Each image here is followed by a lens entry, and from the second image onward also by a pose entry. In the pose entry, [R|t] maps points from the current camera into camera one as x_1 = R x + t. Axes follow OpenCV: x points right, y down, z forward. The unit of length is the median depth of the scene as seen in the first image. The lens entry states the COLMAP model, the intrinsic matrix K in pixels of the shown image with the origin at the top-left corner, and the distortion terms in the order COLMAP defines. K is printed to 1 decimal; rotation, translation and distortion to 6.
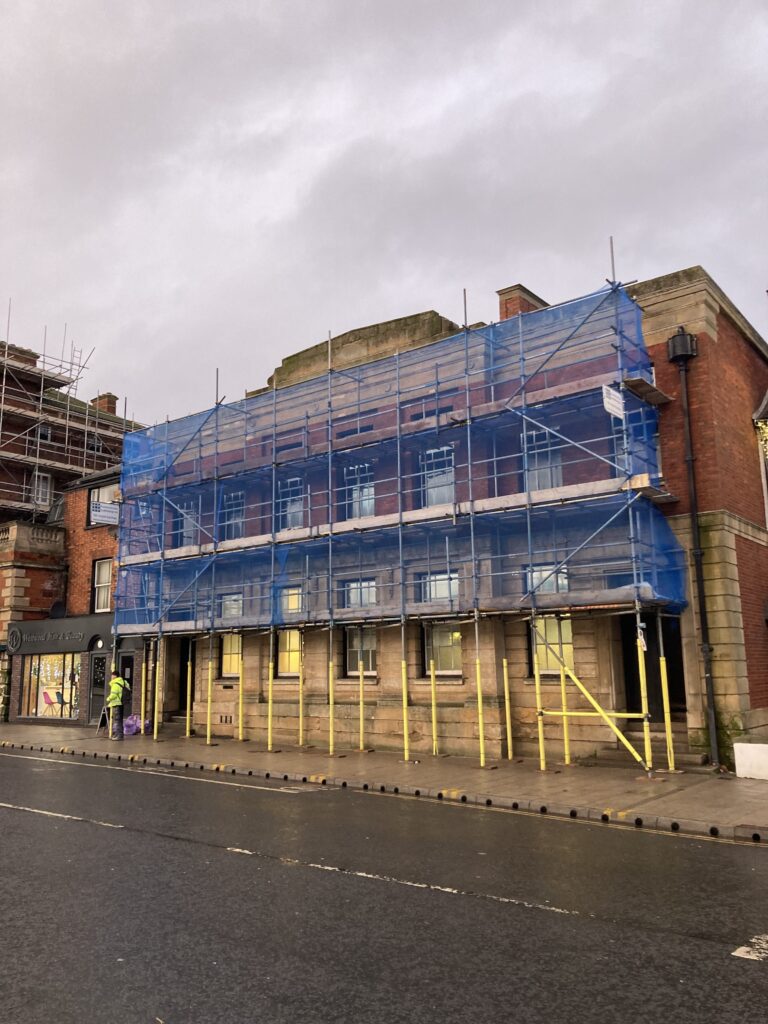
lens RADIAL K [[823.0, 0, 384.0], [0, 823.0, 512.0], [0, 0, 1]] dist [0.017577, -0.007590]
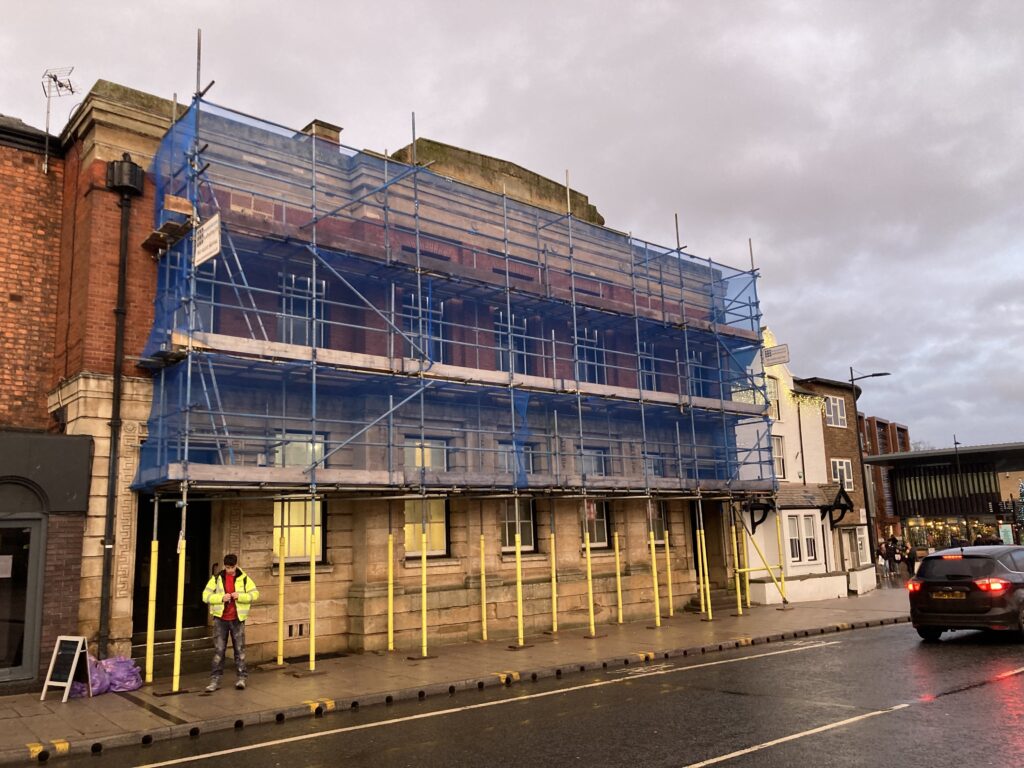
lens RADIAL K [[866.6, 0, 531.7], [0, 866.6, 347.4], [0, 0, 1]] dist [0.003107, -0.007145]
pose [[0.166102, 0.218301, 0.961642, -0.966095], [-0.152831, 0.969104, -0.193597, 0.164939], [-0.974193, -0.114811, 0.194333, 0.831001]]
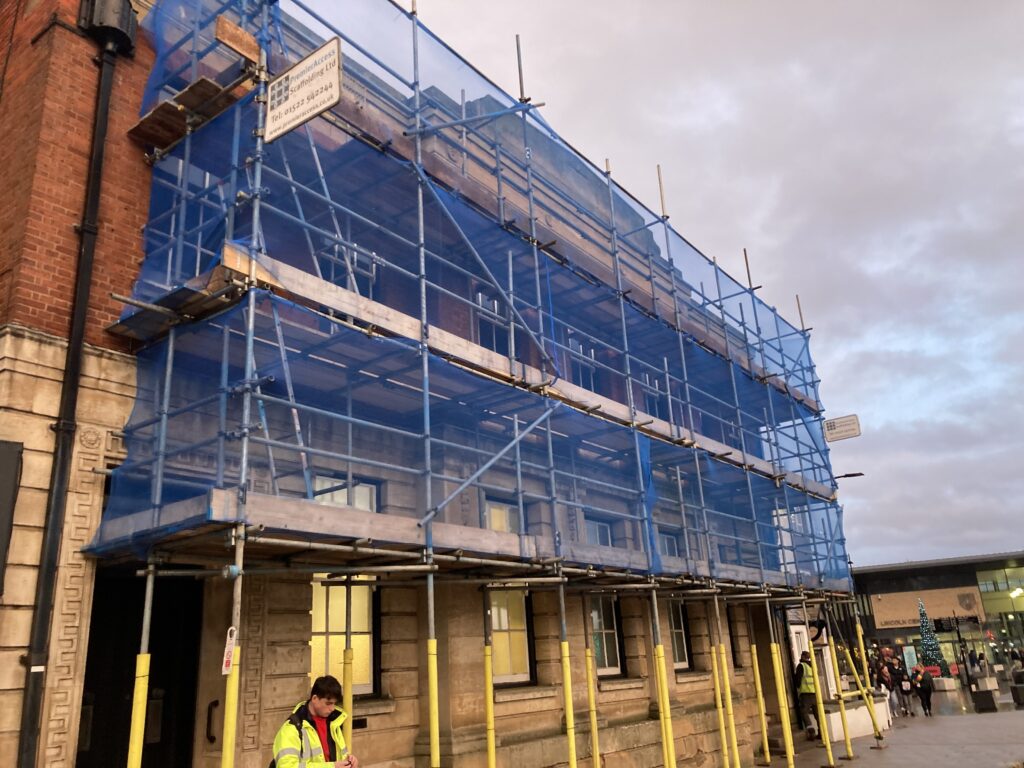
lens RADIAL K [[838.0, 0, 518.7], [0, 838.0, 362.2], [0, 0, 1]] dist [0.004271, -0.002686]
pose [[-0.045698, 0.356567, 0.933152, -0.691465], [-0.131304, 0.923879, -0.359454, 0.217240], [-0.990288, -0.138953, 0.004599, 1.094688]]
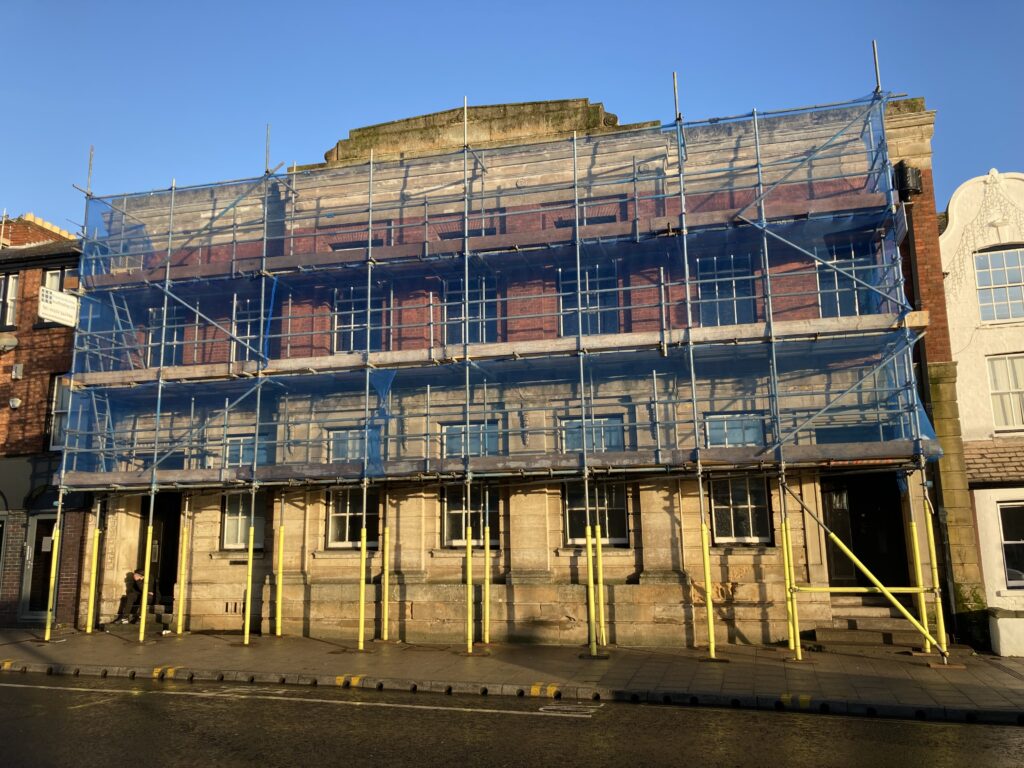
lens RADIAL K [[838.0, 0, 518.7], [0, 838.0, 362.2], [0, 0, 1]] dist [0.004271, -0.002686]
pose [[0.915329, 0.081082, 0.394460, -0.311115], [-0.073272, 0.996703, -0.034850, 0.051457], [-0.395985, 0.002997, 0.918252, 0.260307]]
